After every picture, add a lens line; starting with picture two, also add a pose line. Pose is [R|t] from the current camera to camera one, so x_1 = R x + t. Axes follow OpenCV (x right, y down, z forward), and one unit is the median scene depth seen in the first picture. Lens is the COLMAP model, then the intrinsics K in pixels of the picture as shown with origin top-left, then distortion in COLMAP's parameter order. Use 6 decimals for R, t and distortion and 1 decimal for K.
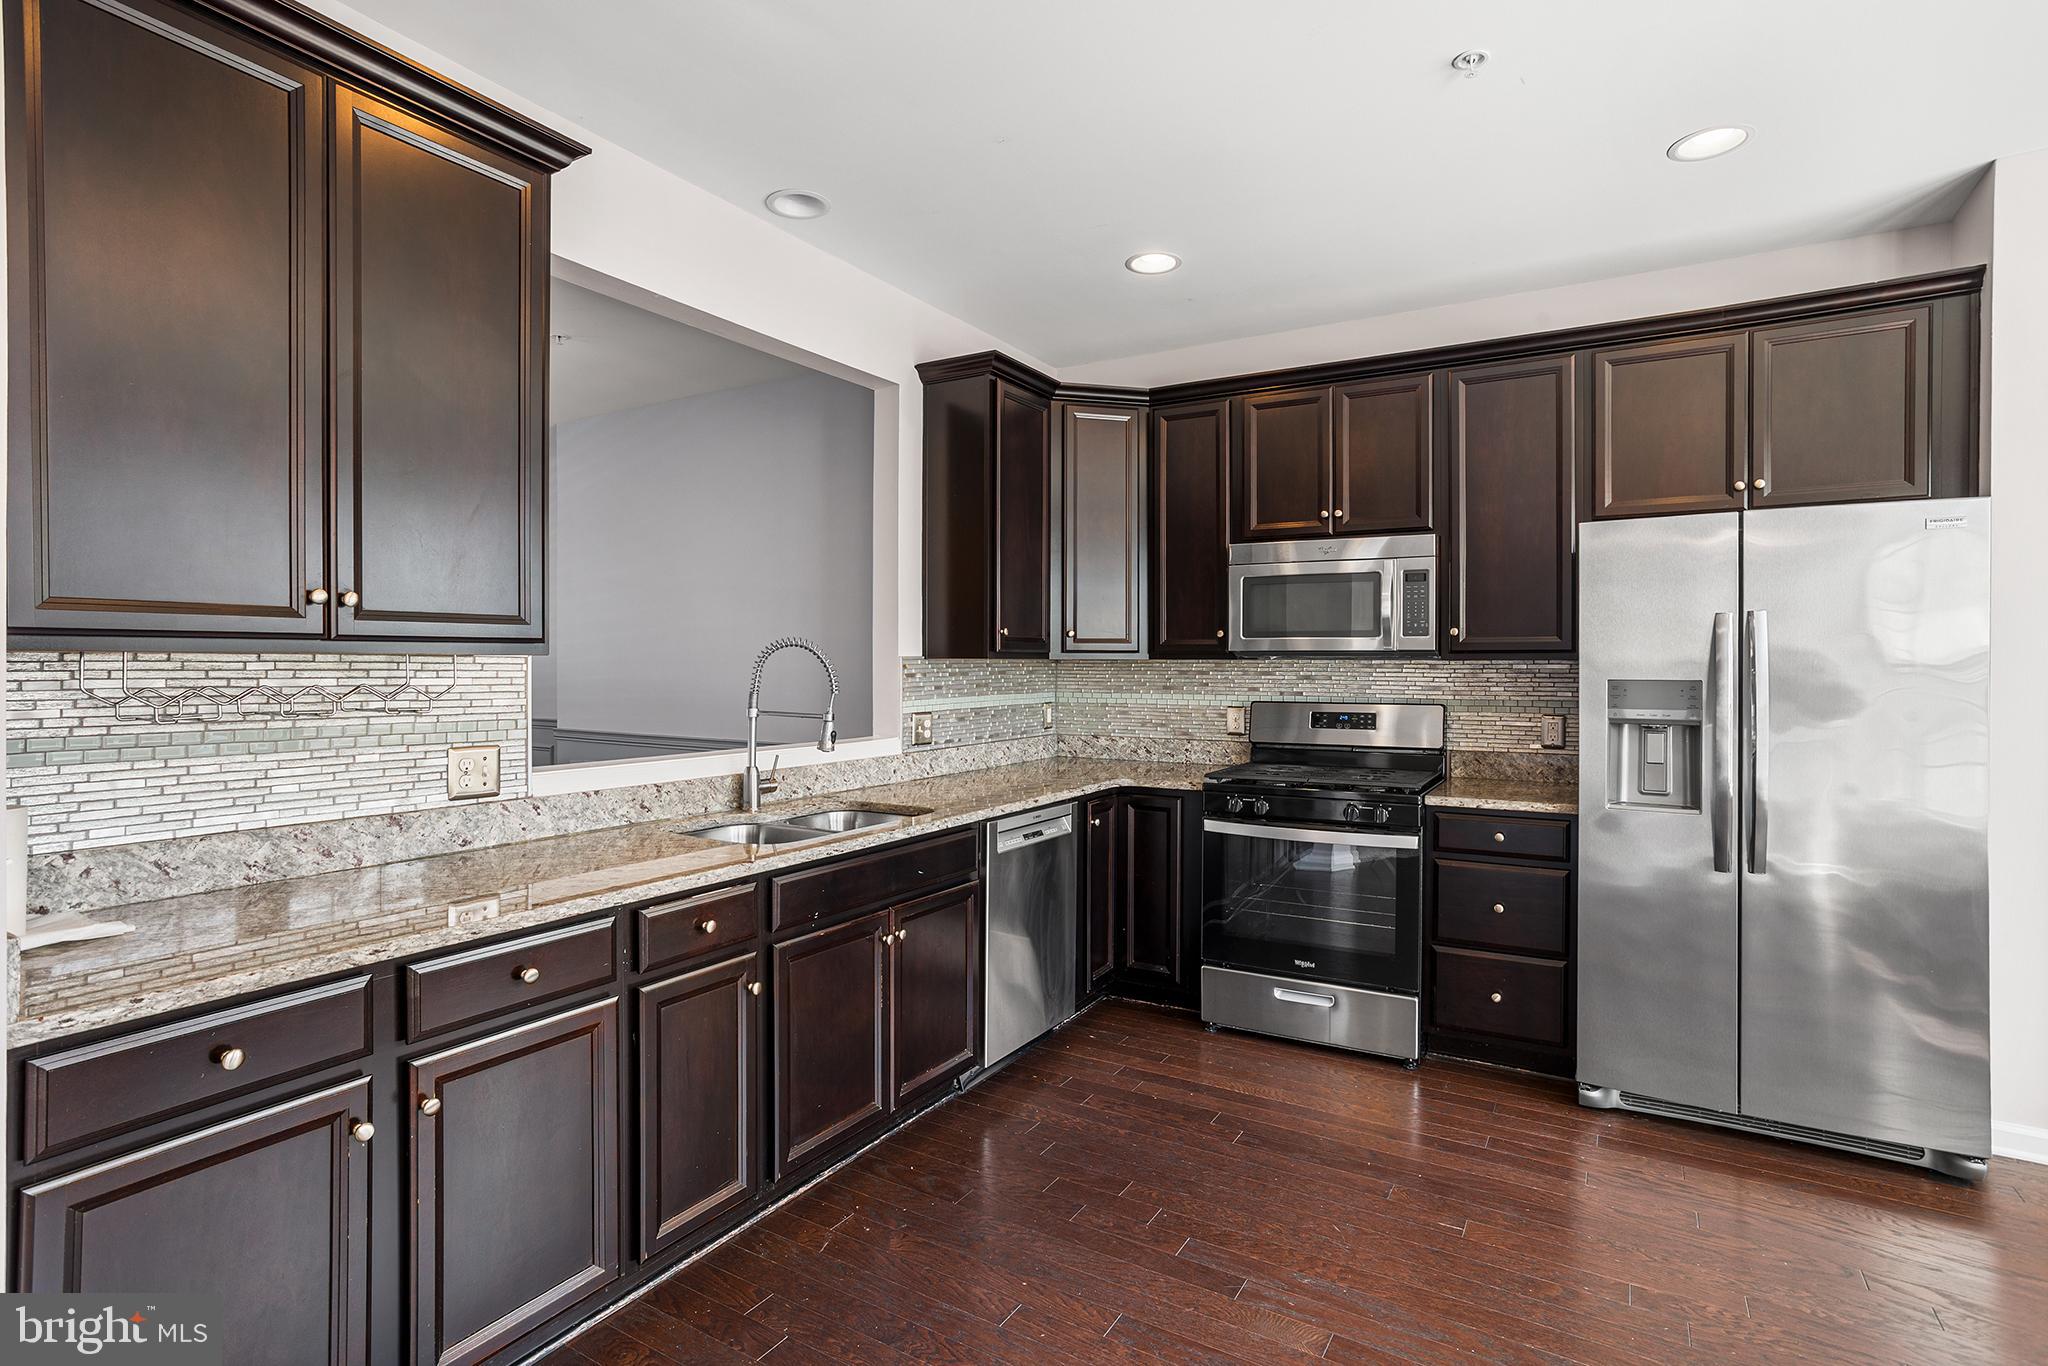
lens RADIAL K [[996.4, 0, 1035.8], [0, 996.4, 669.1], [0, 0, 1]] dist [-0.029124, 0.018459]
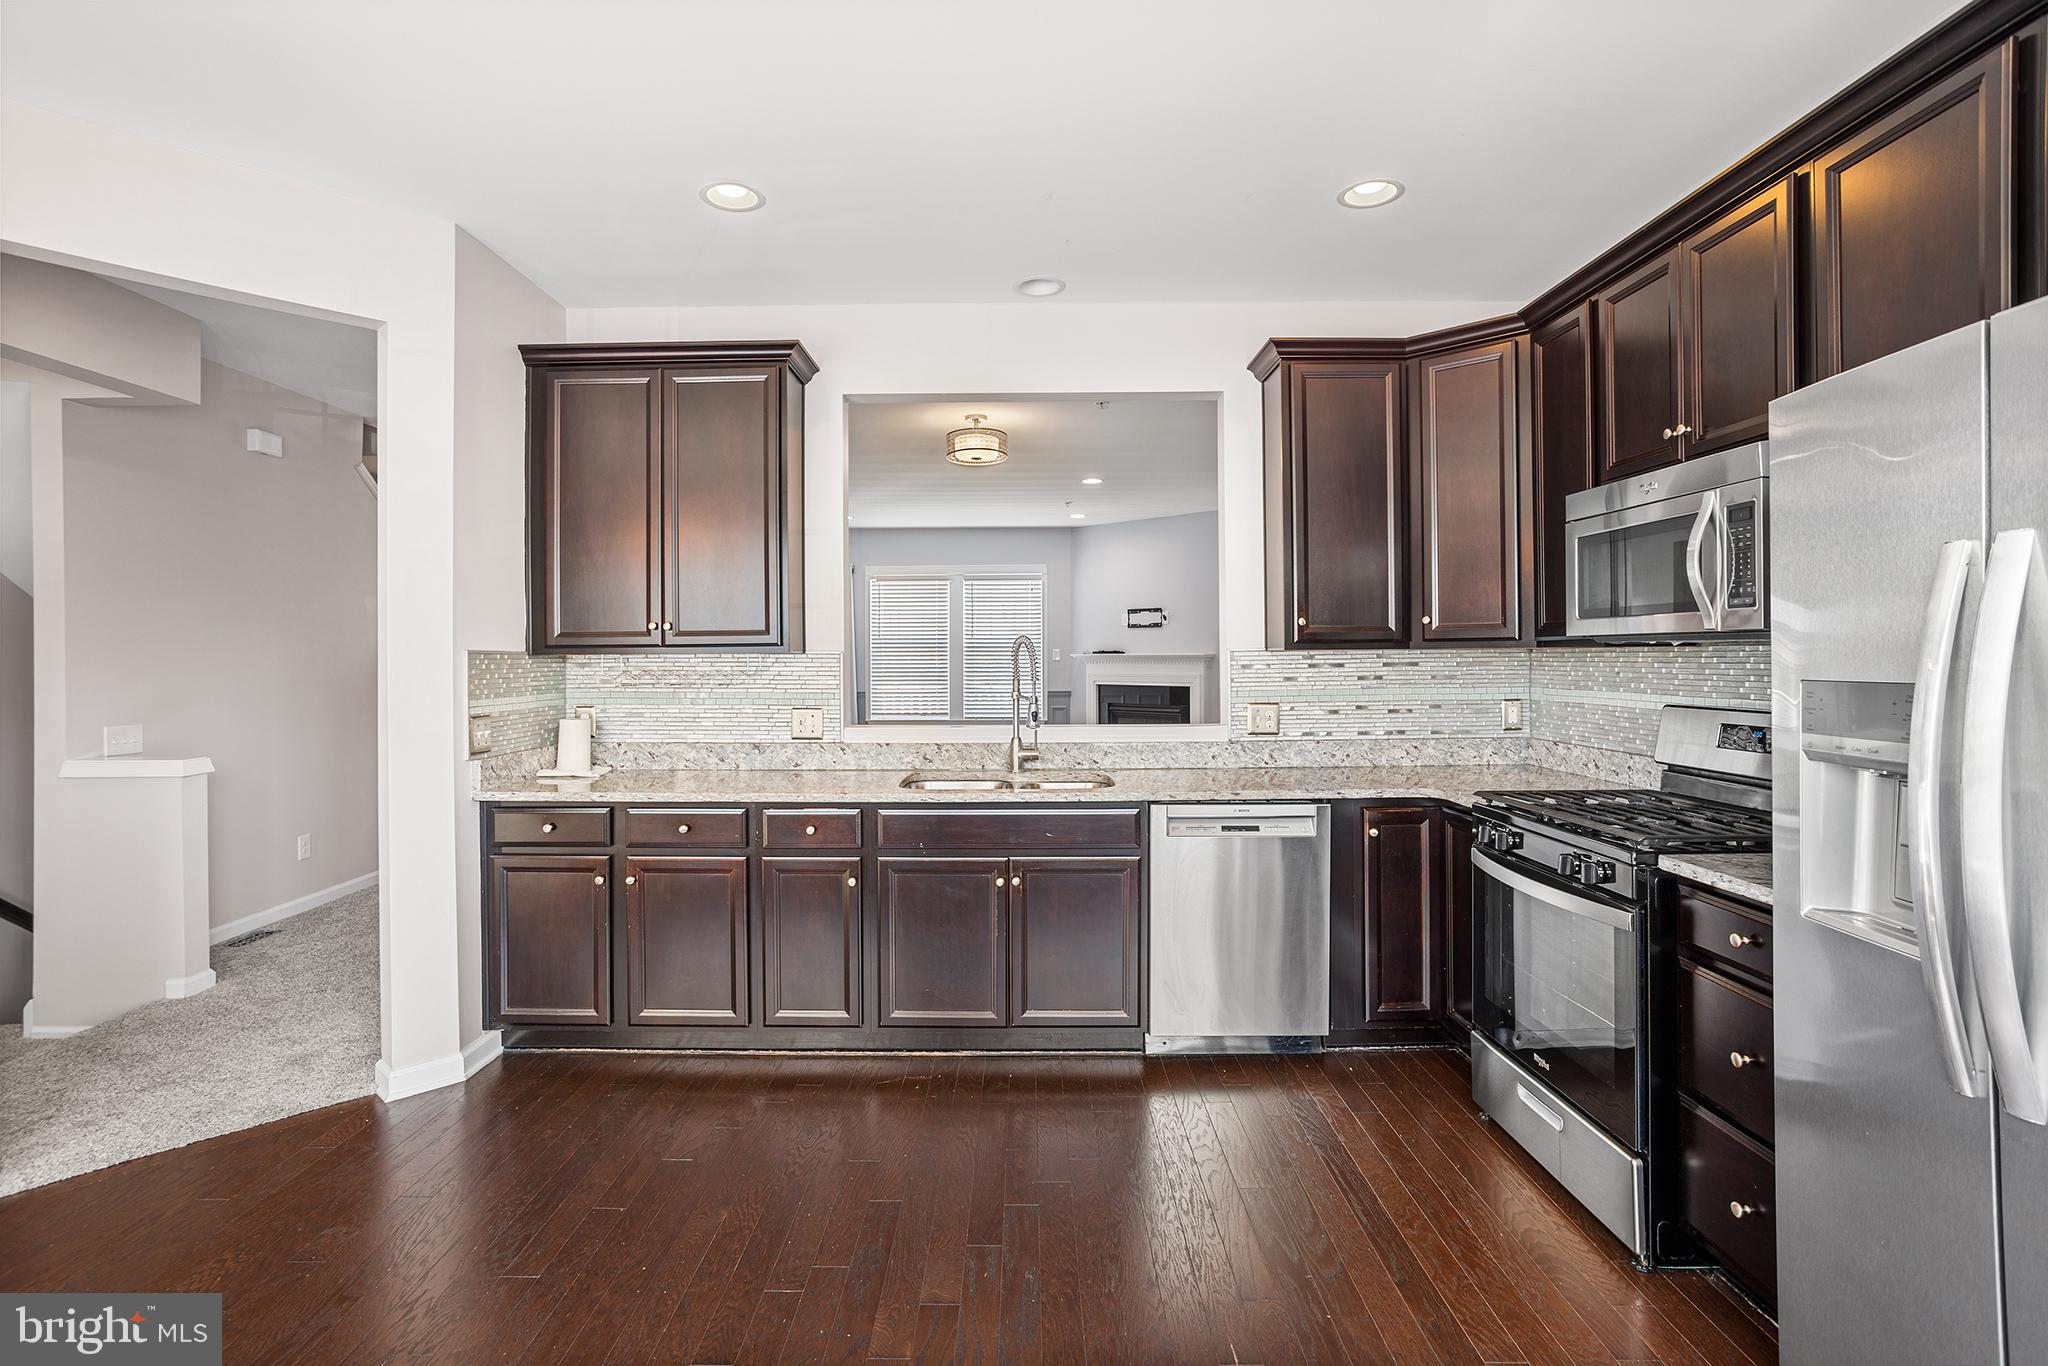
lens RADIAL K [[996.4, 0, 1038.6], [0, 996.4, 651.9], [0, 0, 1]] dist [-0.029124, 0.018459]
pose [[0.524790, -0.008289, -0.851191, 0.746024], [0.002696, 0.999964, -0.008076, -0.001450], [0.851227, 0.001943, 0.524794, 0.318190]]
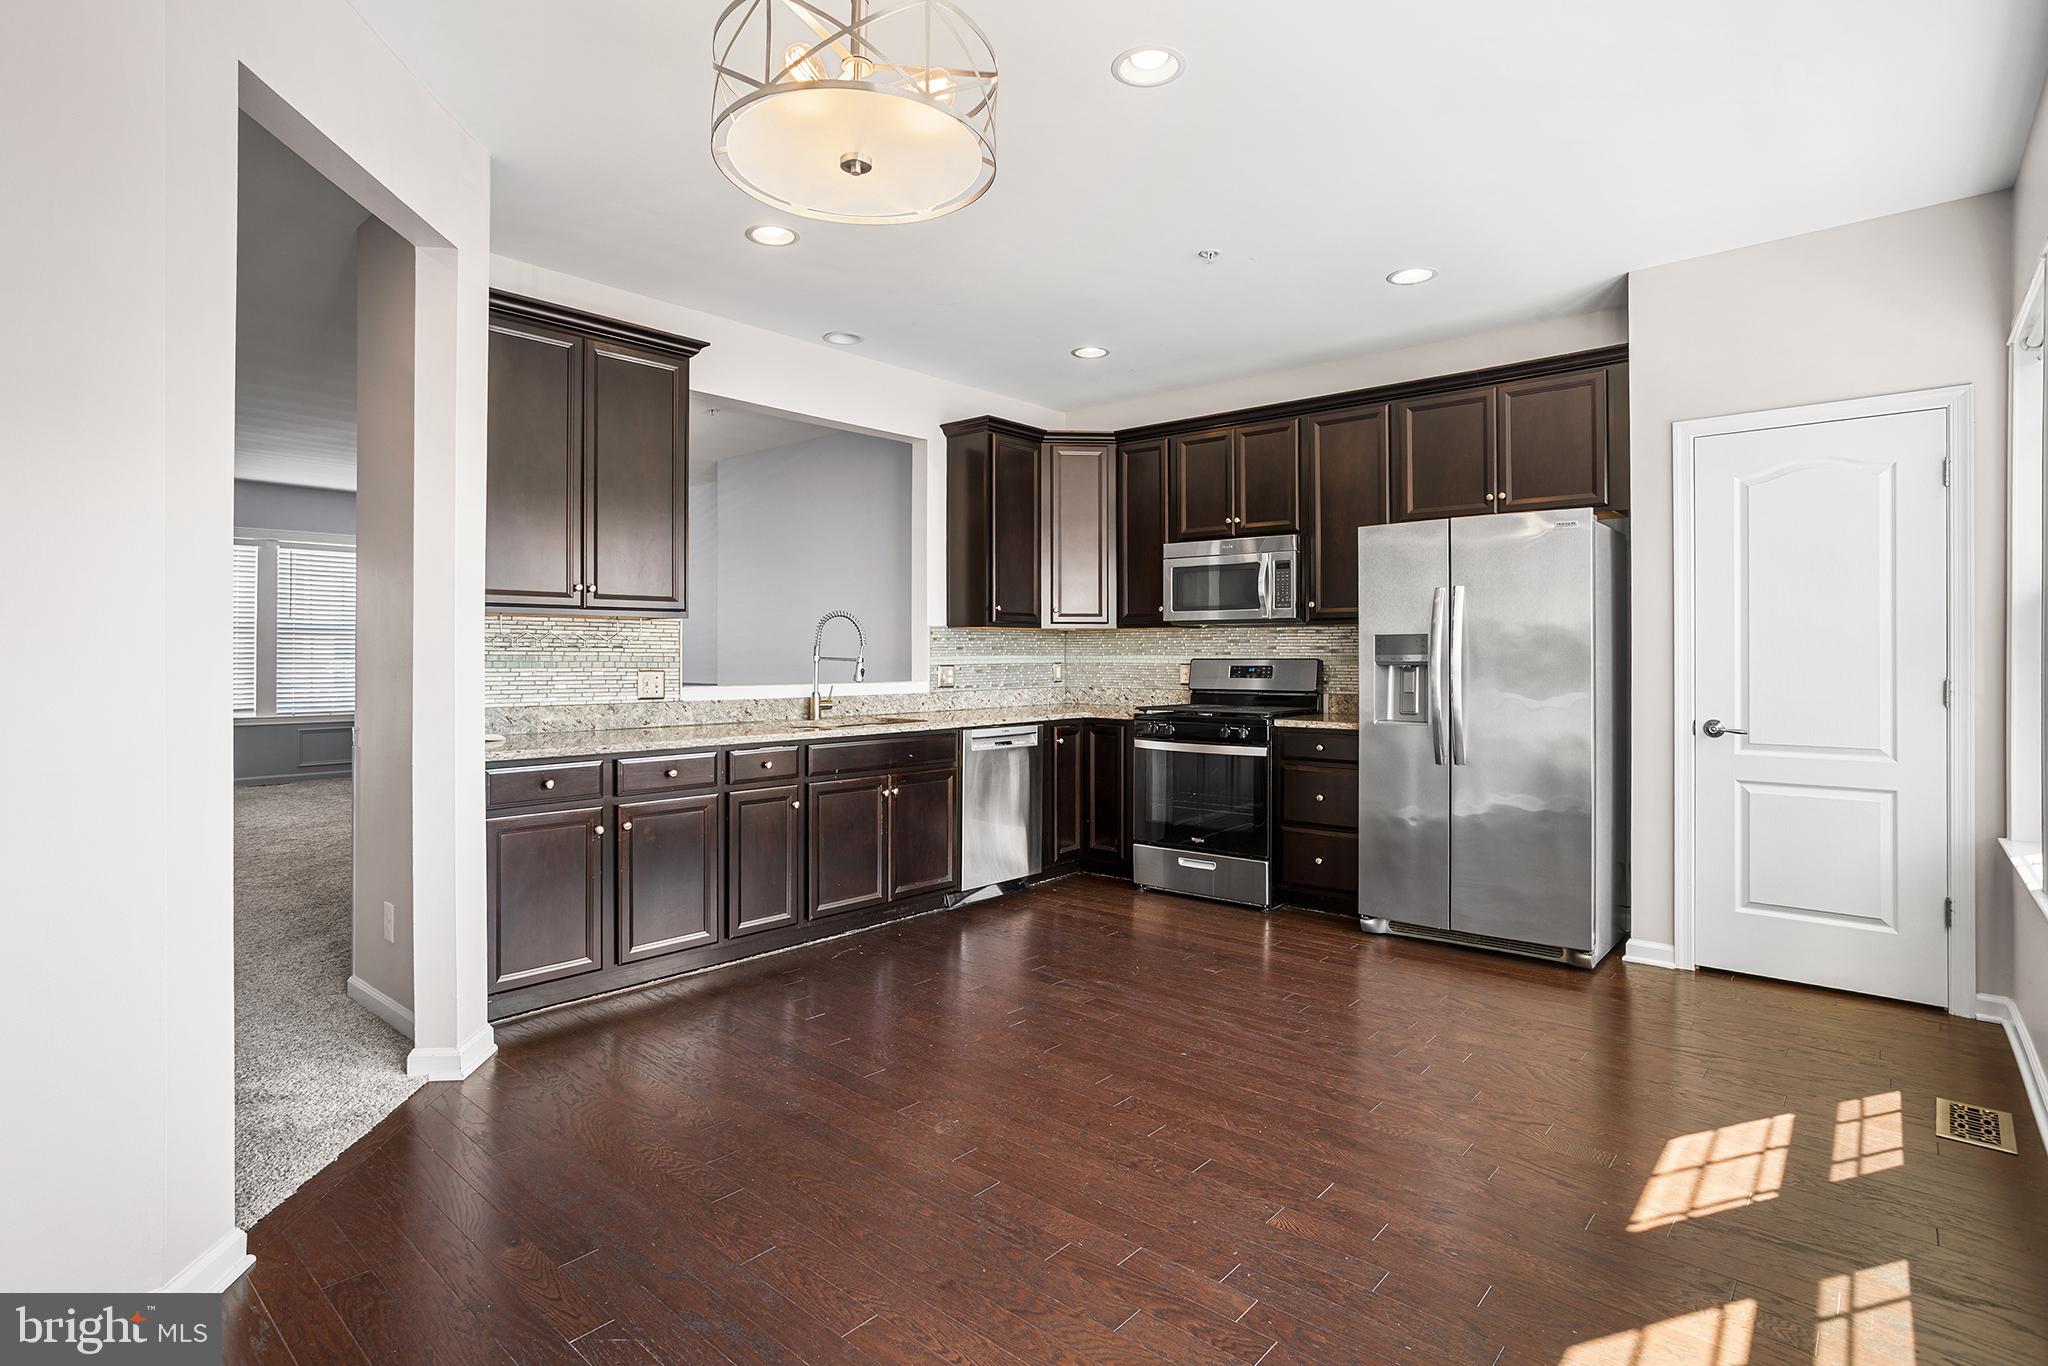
lens RADIAL K [[996.4, 0, 1038.0], [0, 996.4, 644.6], [0, 0, 1]] dist [-0.029124, 0.018459]
pose [[0.986701, -0.004485, -0.162485, 0.295650], [0.002078, 0.999886, -0.014980, 0.041741], [0.162533, 0.014443, 0.986597, -0.470766]]
